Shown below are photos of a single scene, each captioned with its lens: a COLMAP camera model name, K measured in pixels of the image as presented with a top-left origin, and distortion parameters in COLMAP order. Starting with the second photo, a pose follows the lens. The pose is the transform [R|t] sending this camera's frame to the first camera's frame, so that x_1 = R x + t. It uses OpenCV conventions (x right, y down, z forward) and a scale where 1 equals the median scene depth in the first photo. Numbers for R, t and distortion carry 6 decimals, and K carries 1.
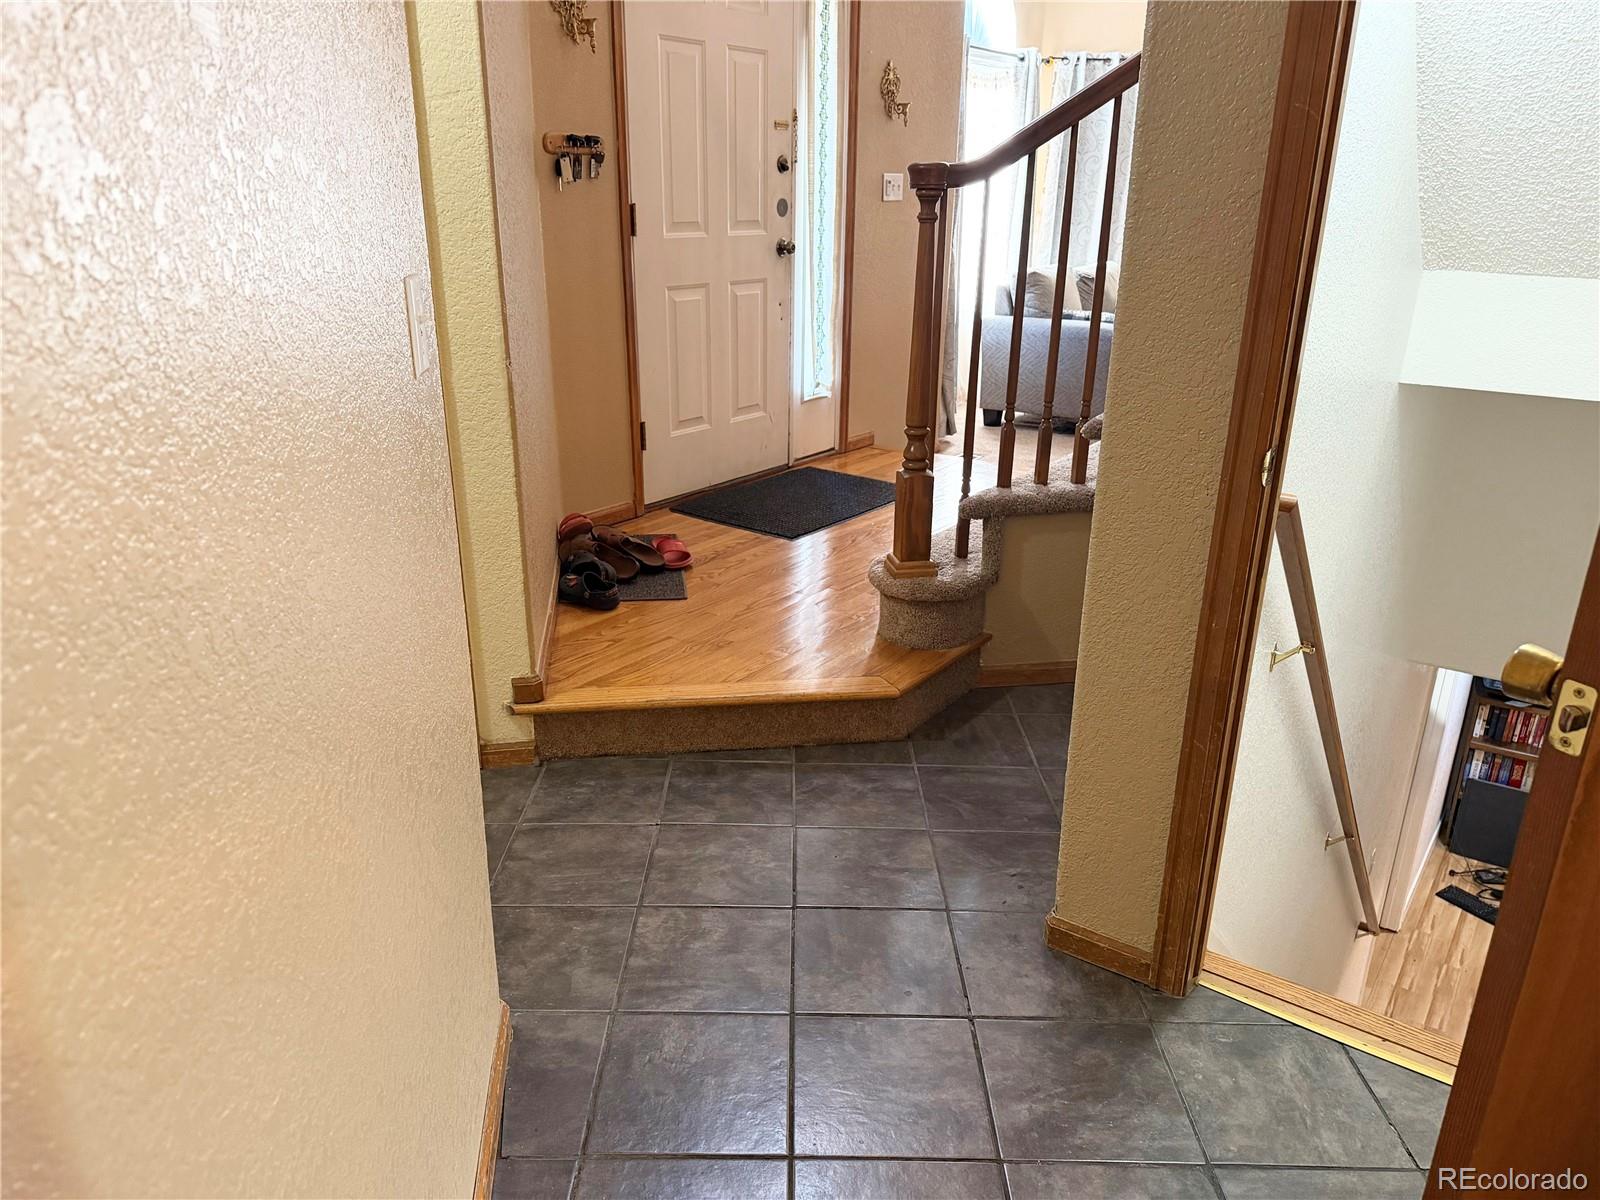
lens RADIAL K [[1116.7, 0, 799.0], [0, 1116.7, 609.8], [0, 0, 1]] dist [0.078832, -0.093065]
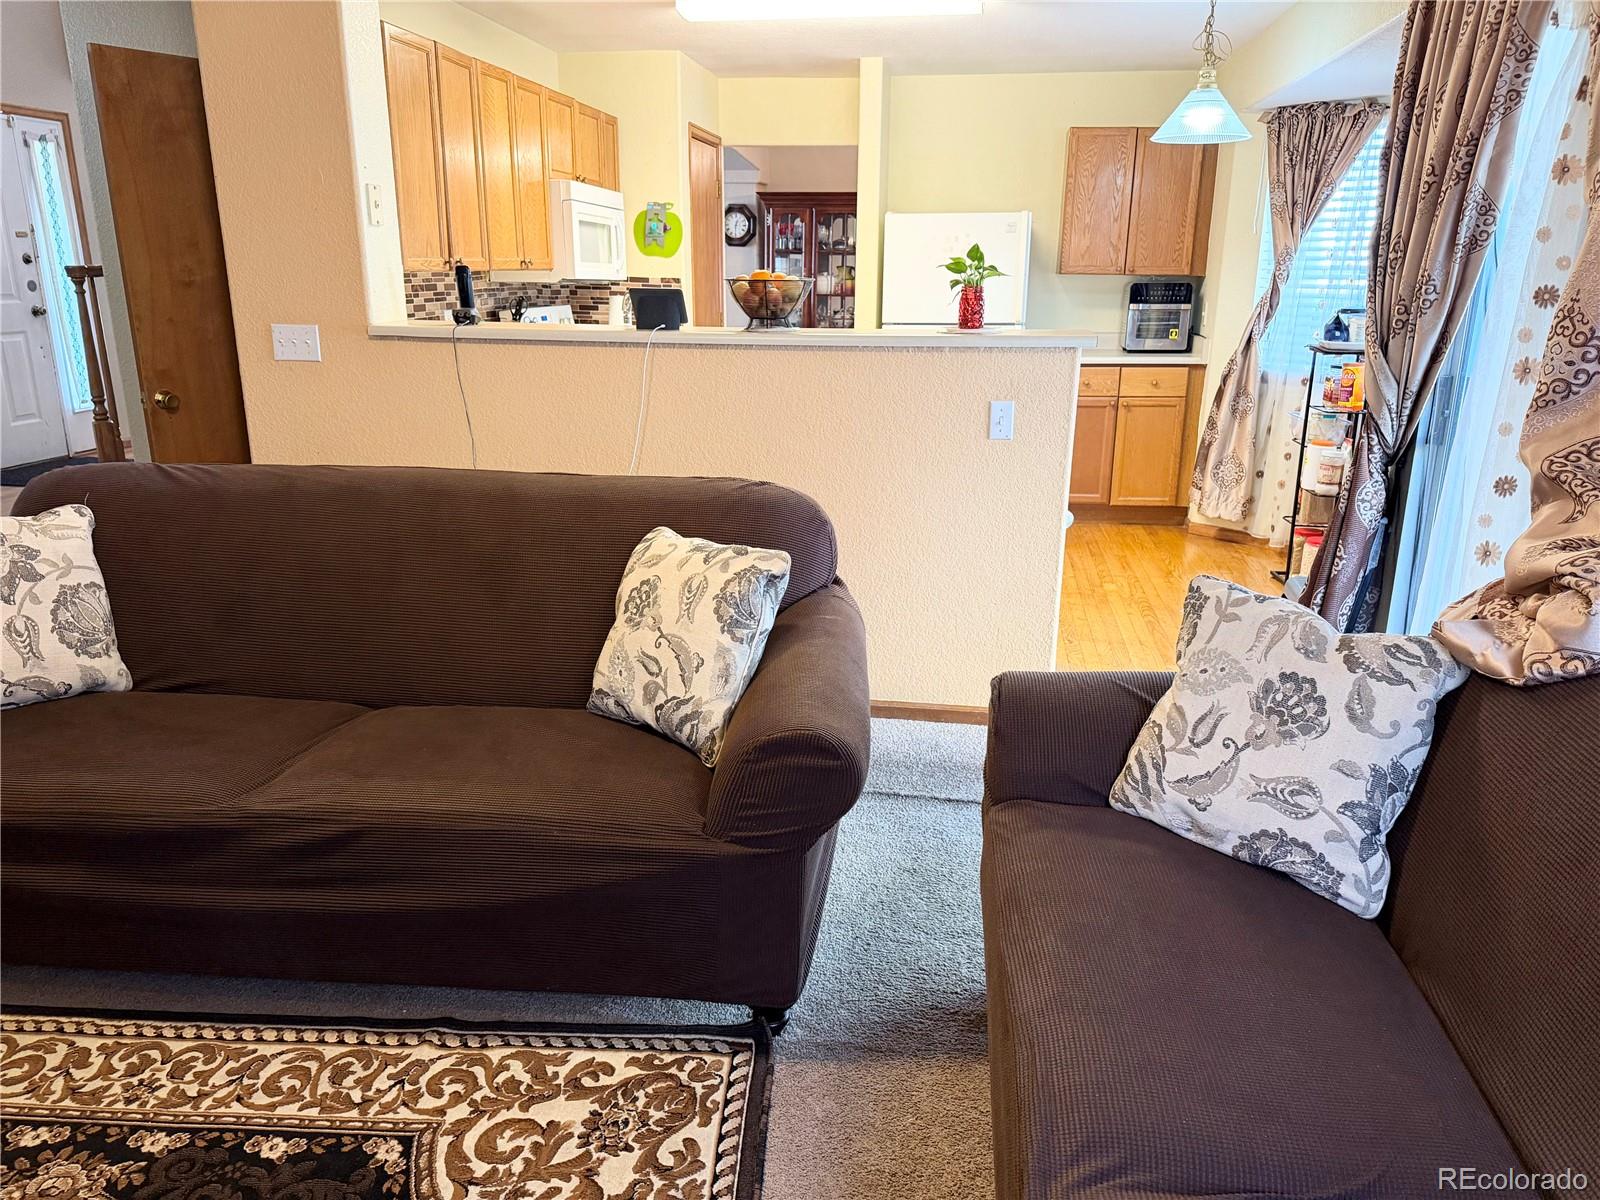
lens RADIAL K [[1116.7, 0, 791.4], [0, 1116.7, 614.1], [0, 0, 1]] dist [0.078832, -0.093065]
pose [[0.891522, -0.143002, 0.429812, 0.220169], [0.164806, 0.986231, -0.013717, 0.337305], [-0.421933, 0.083064, 0.902814, -0.972694]]
